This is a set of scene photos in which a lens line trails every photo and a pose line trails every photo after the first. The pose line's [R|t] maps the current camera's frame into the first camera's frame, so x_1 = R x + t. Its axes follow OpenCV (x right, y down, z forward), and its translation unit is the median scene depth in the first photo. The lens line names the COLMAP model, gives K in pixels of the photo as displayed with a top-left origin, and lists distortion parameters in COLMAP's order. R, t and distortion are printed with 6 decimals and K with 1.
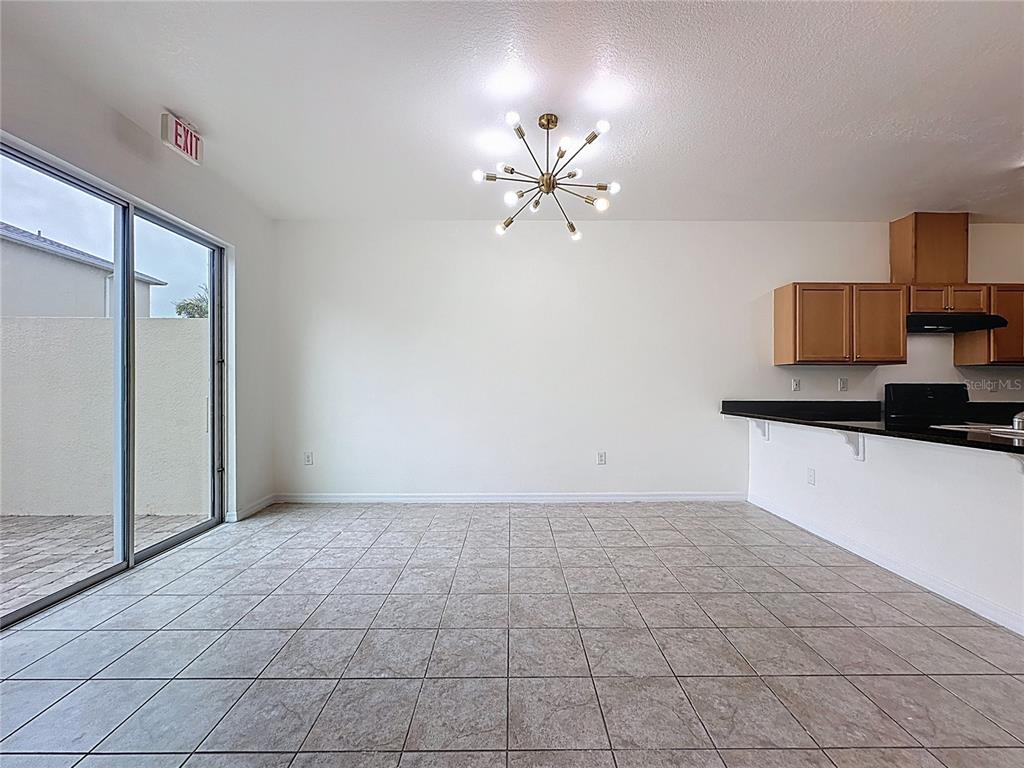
lens RADIAL K [[419.0, 0, 511.7], [0, 419.0, 382.9], [0, 0, 1]] dist [-0.003750, -0.000274]
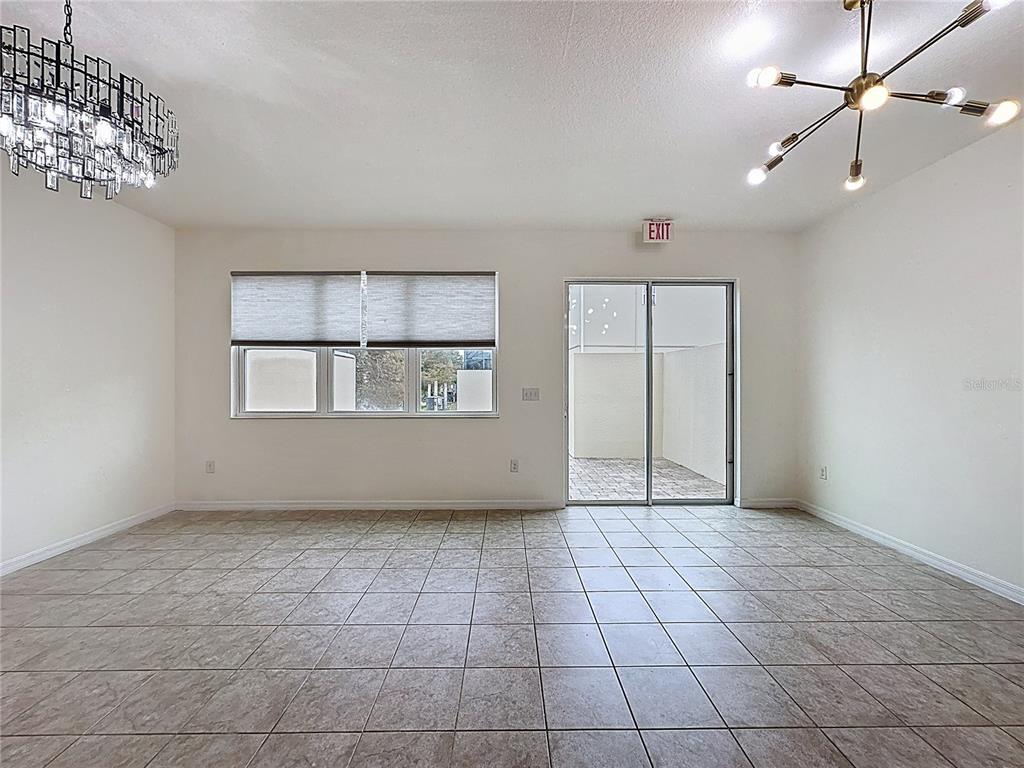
lens RADIAL K [[410.8, 0, 512.0], [0, 410.8, 384.0], [0, 0, 1]] dist [-0.002416, 0.000155]
pose [[0.013273, 0.003517, -0.999906, 0.508608], [0.001840, 0.999992, 0.003542, -0.027844], [0.999910, -0.001887, 0.013267, 0.333392]]
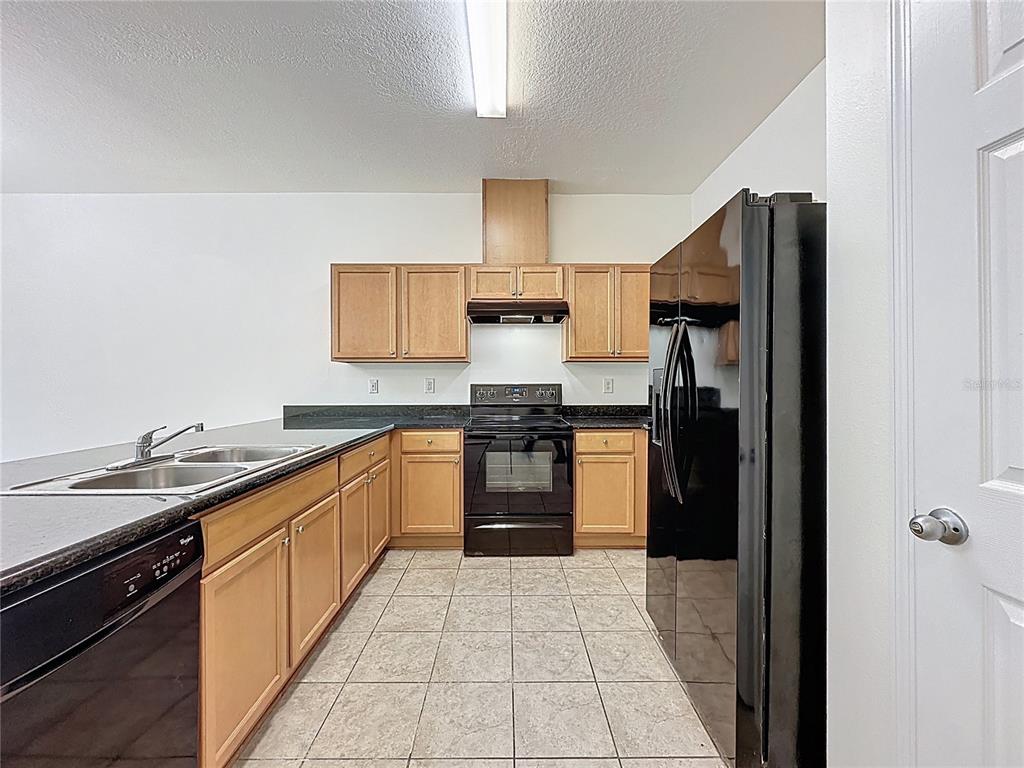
lens RADIAL K [[412.0, 0, 512.9], [0, 412.0, 380.8], [0, 0, 1]] dist [-0.002947, 0.000345]
pose [[0.999959, -0.006423, 0.006365, 1.126052], [0.006410, 0.999977, 0.002102, -0.007313], [-0.006379, -0.002061, 0.999978, 0.192714]]
